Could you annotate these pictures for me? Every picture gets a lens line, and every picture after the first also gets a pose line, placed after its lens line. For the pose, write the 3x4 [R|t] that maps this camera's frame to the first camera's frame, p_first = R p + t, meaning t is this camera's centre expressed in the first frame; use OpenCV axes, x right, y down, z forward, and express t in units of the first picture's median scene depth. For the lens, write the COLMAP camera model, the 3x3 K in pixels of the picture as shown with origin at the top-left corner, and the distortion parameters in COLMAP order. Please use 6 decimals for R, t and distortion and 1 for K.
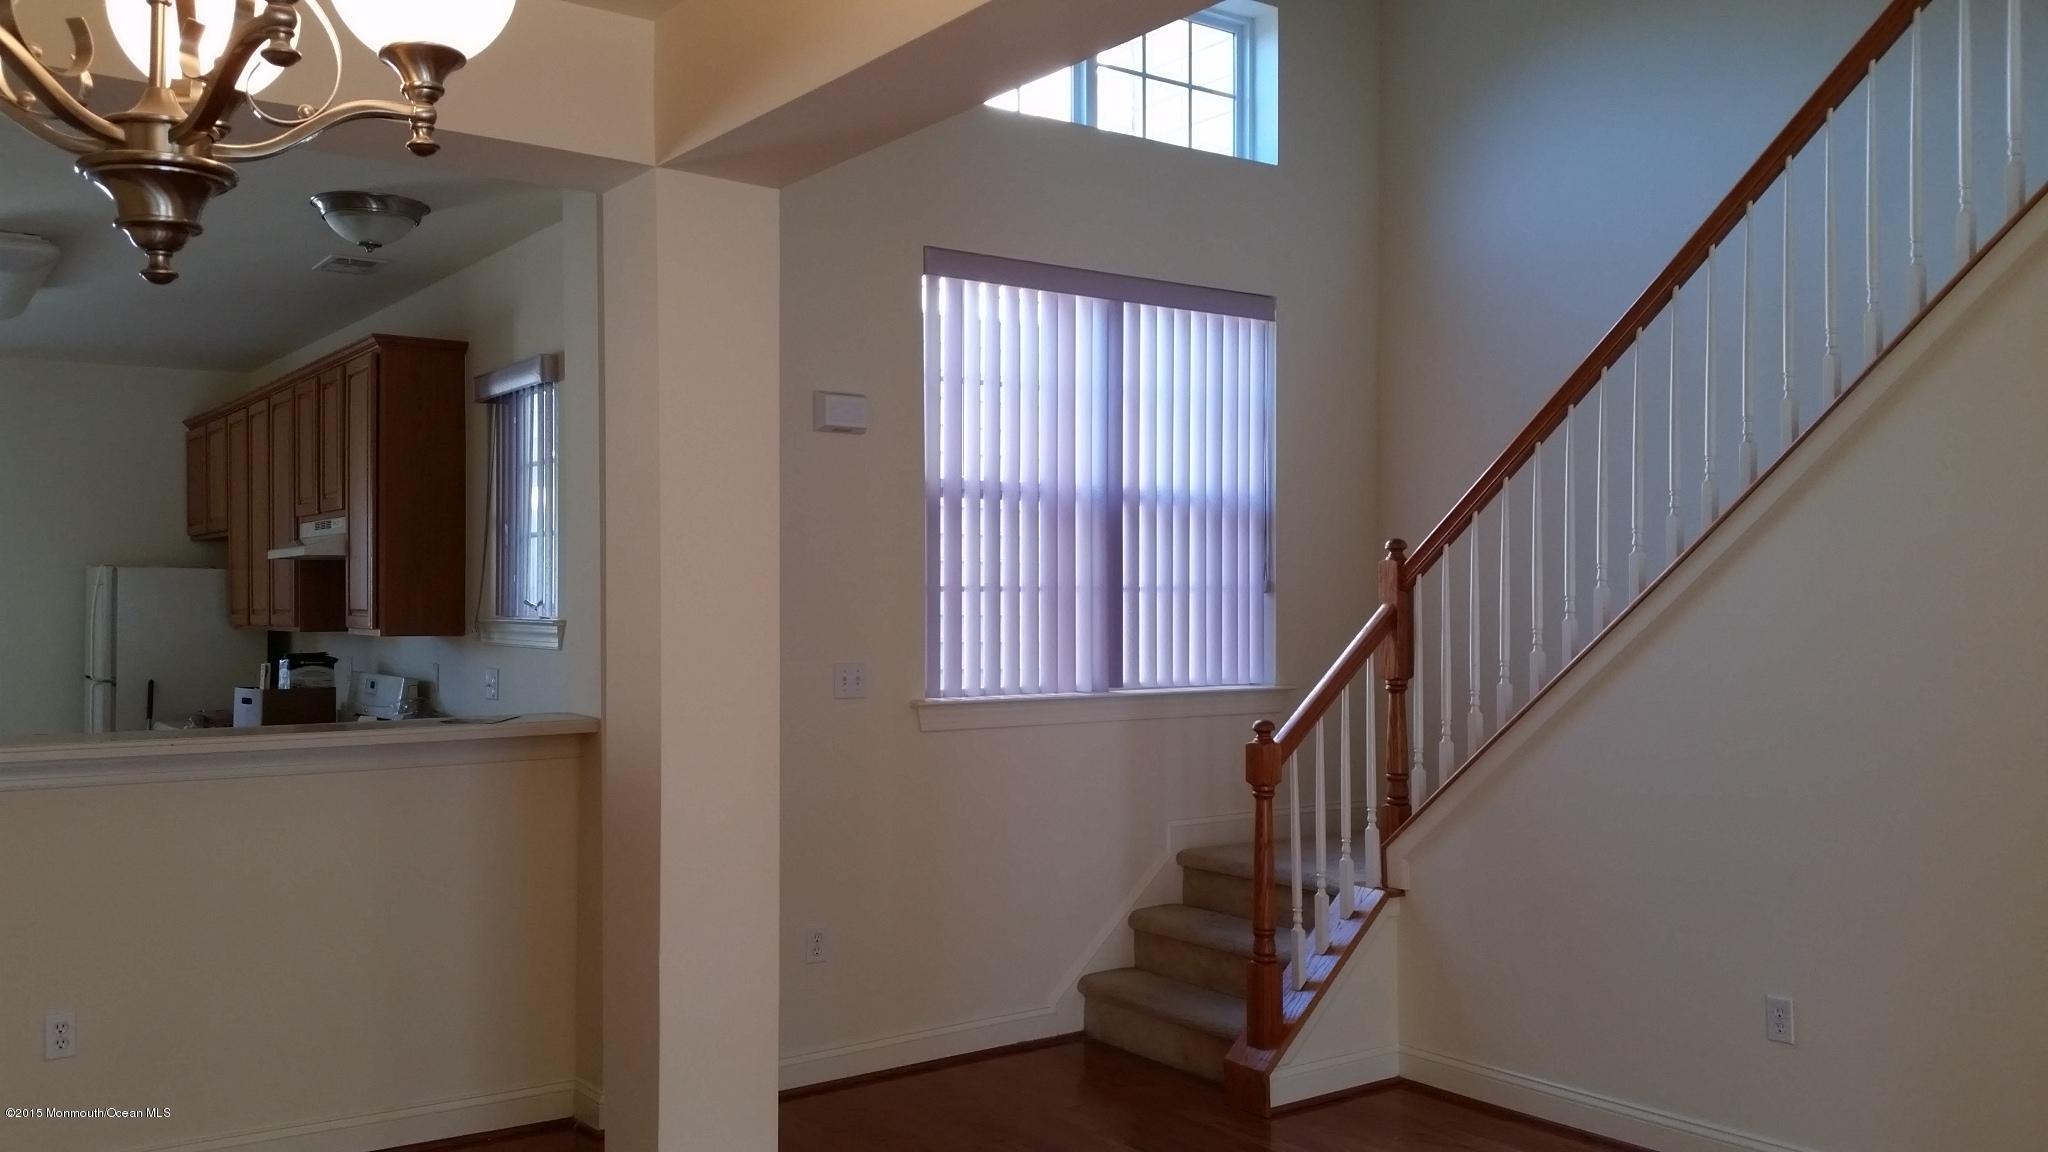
lens RADIAL K [[1669.0, 0, 1039.4], [0, 1669.0, 588.1], [0, 0, 1]] dist [0.149157, -0.352429]
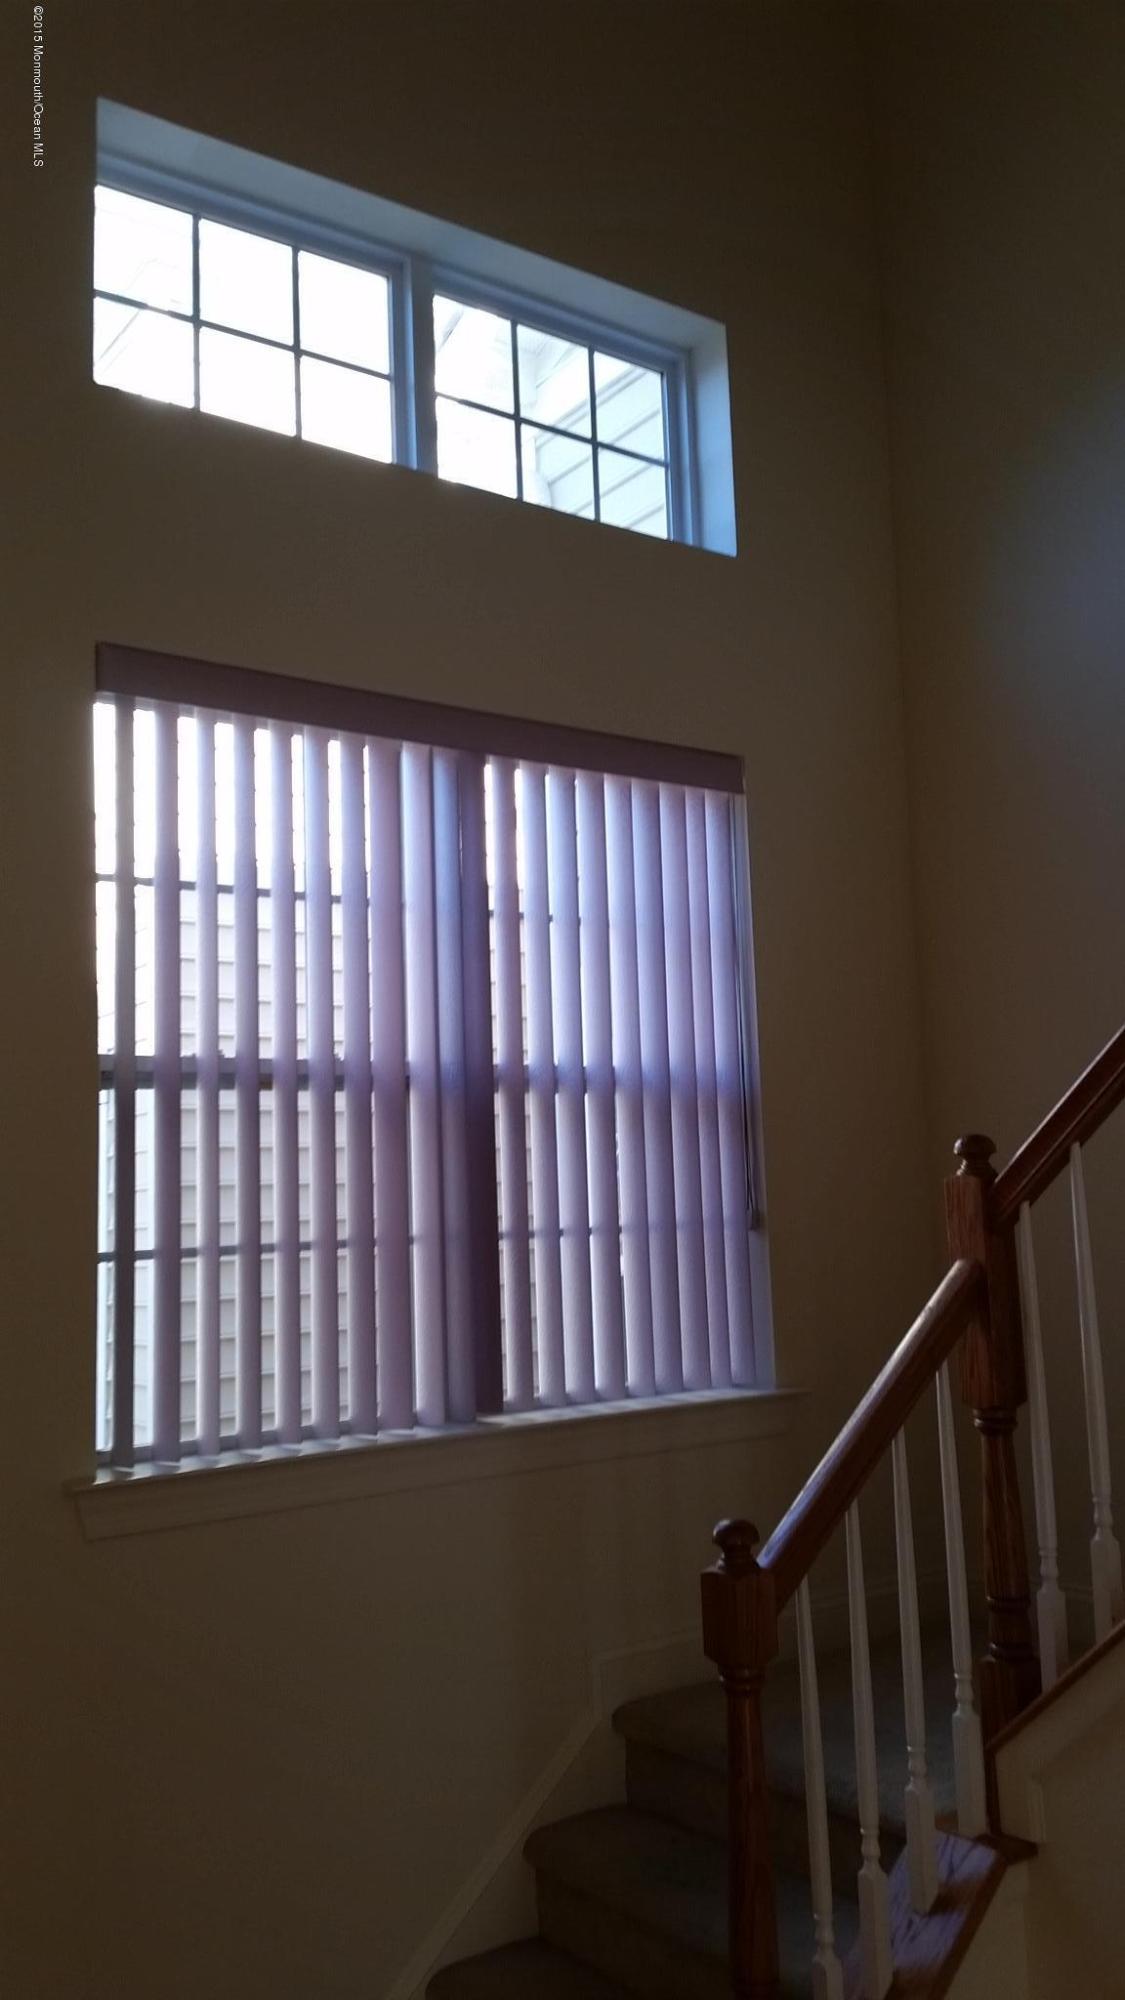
lens RADIAL K [[1629.9, 0, 562.5], [0, 1629.9, 1000.0], [0, 0, 1]] dist [0.149157, -0.352429]
pose [[0.999410, -0.034307, -0.001799, 0.081899], [0.033857, 0.992475, -0.117676, -0.014386], [0.005823, 0.117546, 0.993050, 0.462573]]
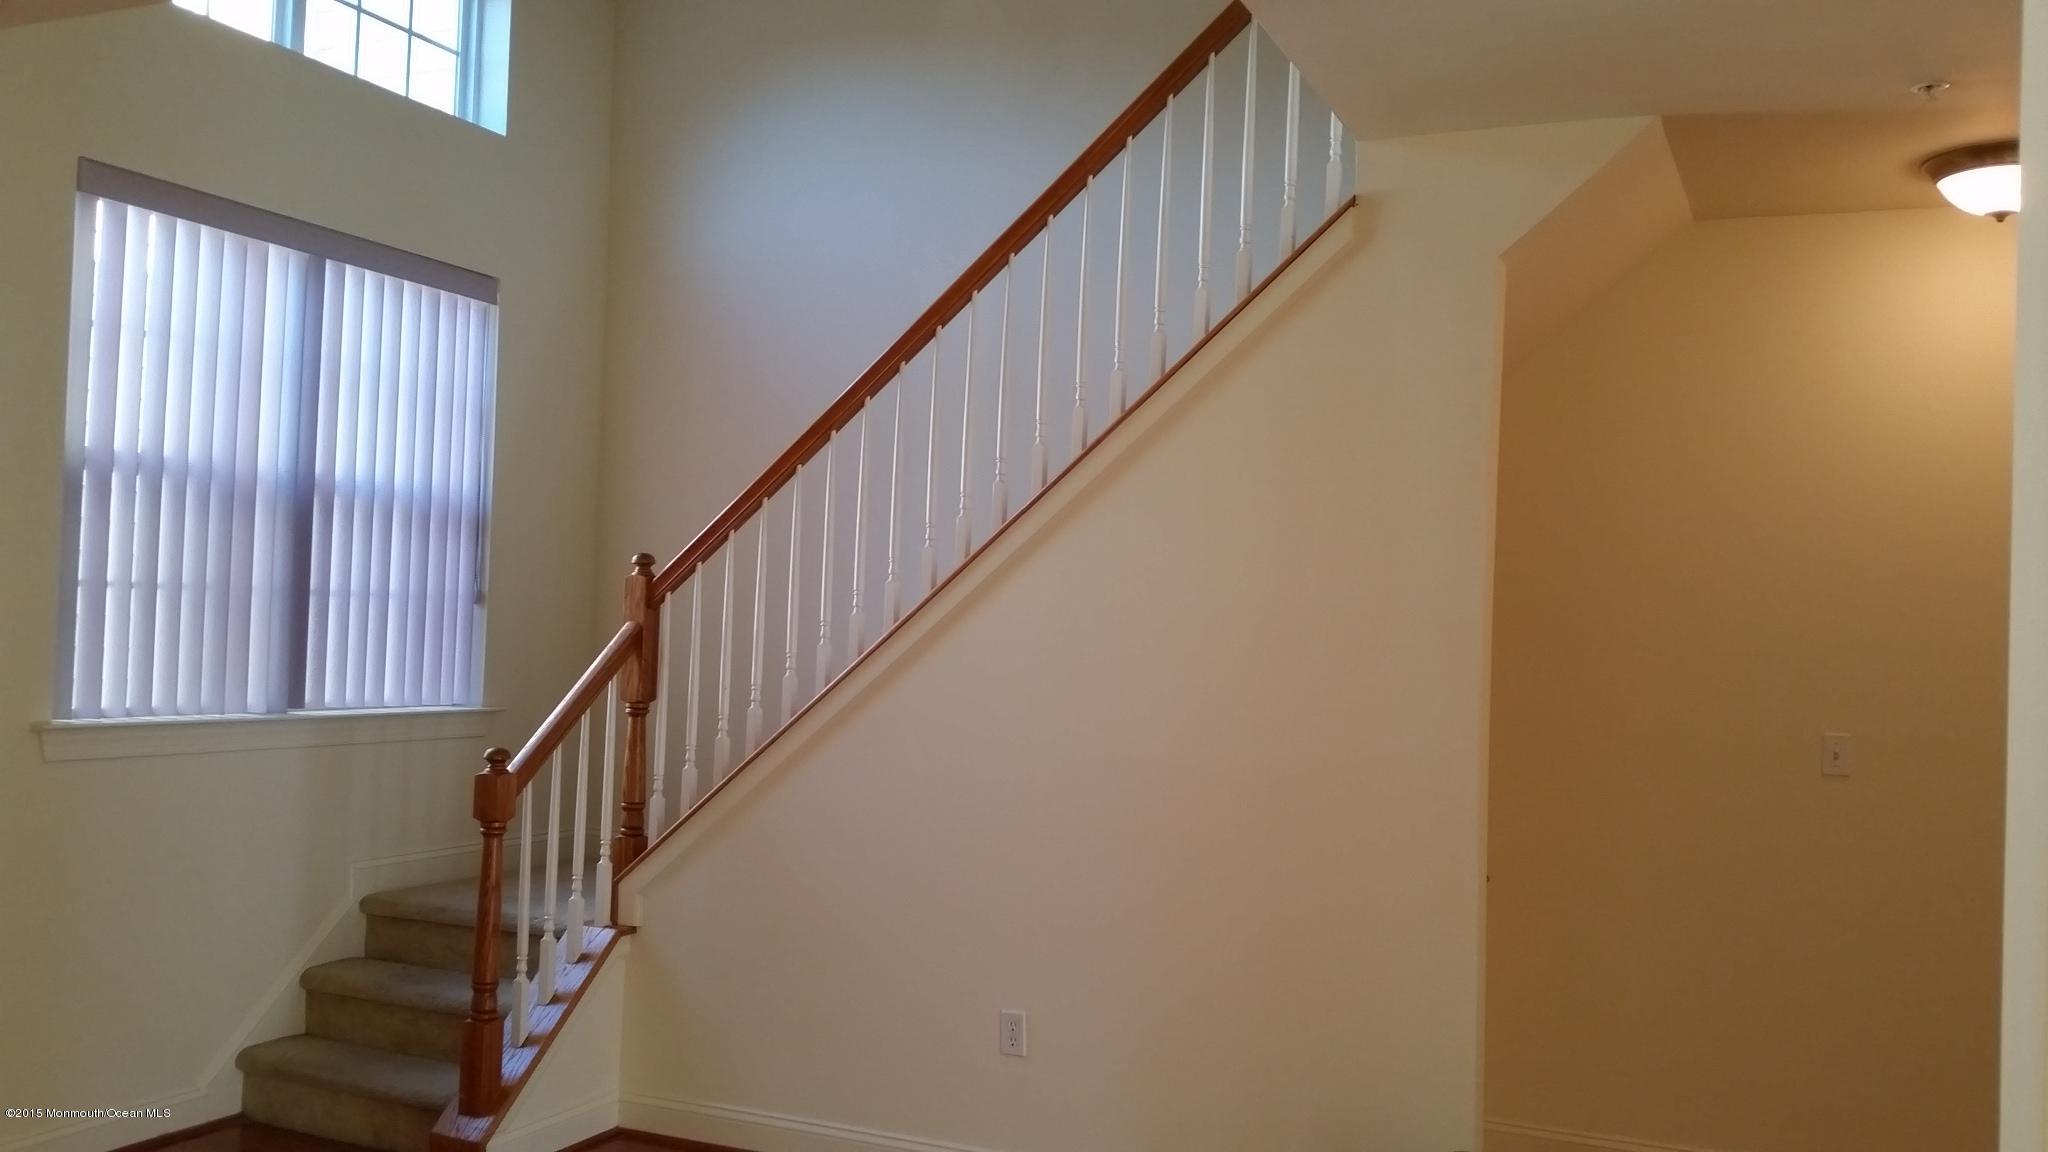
lens RADIAL K [[1669.0, 0, 1039.4], [0, 1669.0, 588.1], [0, 0, 1]] dist [0.149157, -0.352429]
pose [[0.869150, 0.044668, 0.492527, -0.056912], [-0.041188, 0.998991, -0.017917, -0.001806], [-0.492830, -0.004714, 0.870113, 0.067553]]
